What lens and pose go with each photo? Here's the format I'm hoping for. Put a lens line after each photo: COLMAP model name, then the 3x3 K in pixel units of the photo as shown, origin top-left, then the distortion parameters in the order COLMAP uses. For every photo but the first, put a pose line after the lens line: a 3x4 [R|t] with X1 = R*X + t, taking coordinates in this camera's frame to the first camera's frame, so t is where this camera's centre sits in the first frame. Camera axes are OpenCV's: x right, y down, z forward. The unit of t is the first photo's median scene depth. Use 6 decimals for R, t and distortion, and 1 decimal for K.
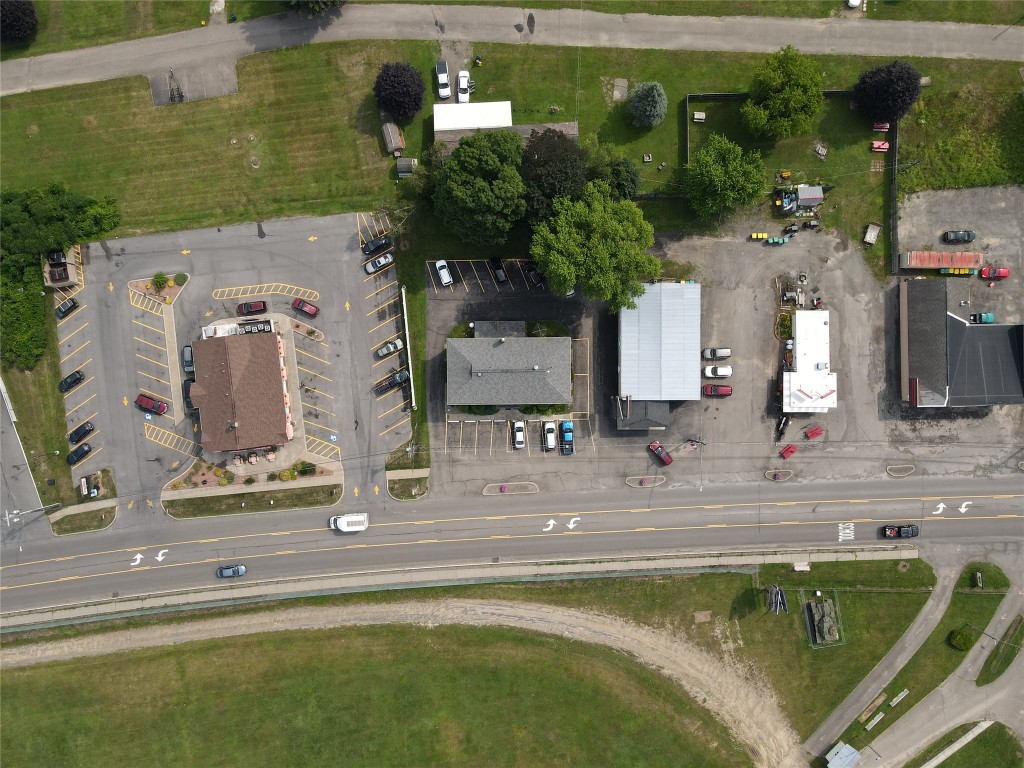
lens RADIAL K [[716.8, 0, 511.0], [0, 716.8, 385.5], [0, 0, 1]] dist [-0.008016, -0.000467]
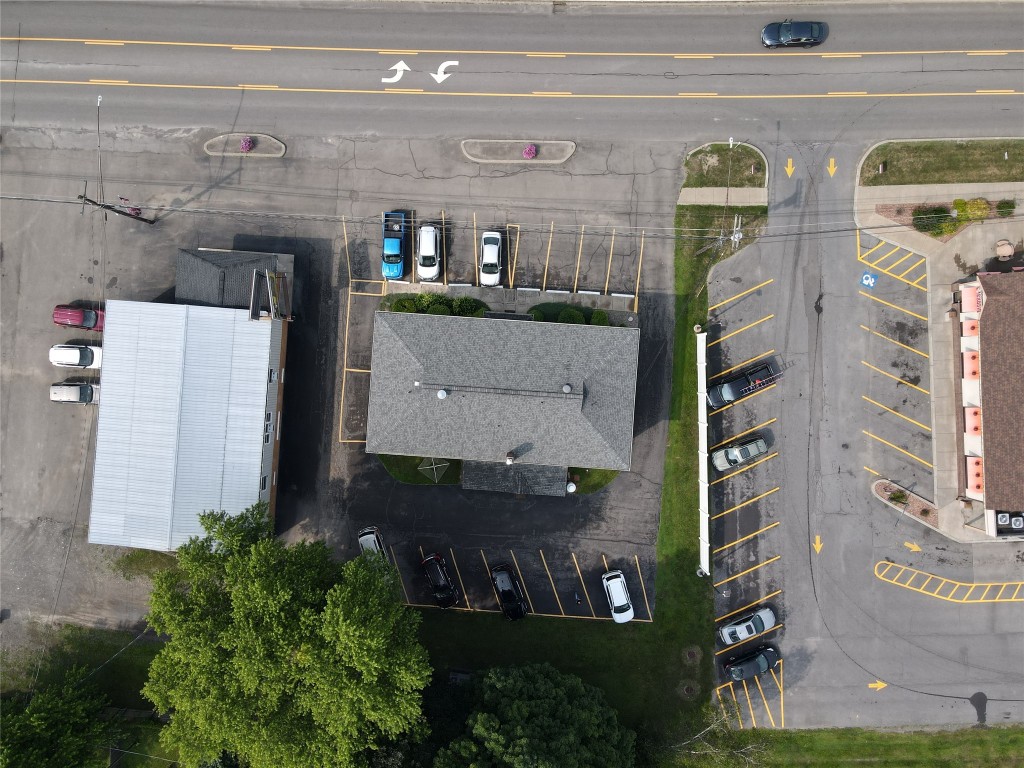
lens RADIAL K [[716.8, 0, 508.8], [0, 716.8, 381.6], [0, 0, 1]] dist [-0.008016, -0.000467]
pose [[-0.997129, -0.075560, -0.004995, -0.004187], [0.075682, -0.996612, -0.032190, 0.000973], [-0.002546, -0.032475, 0.999469, 0.509489]]
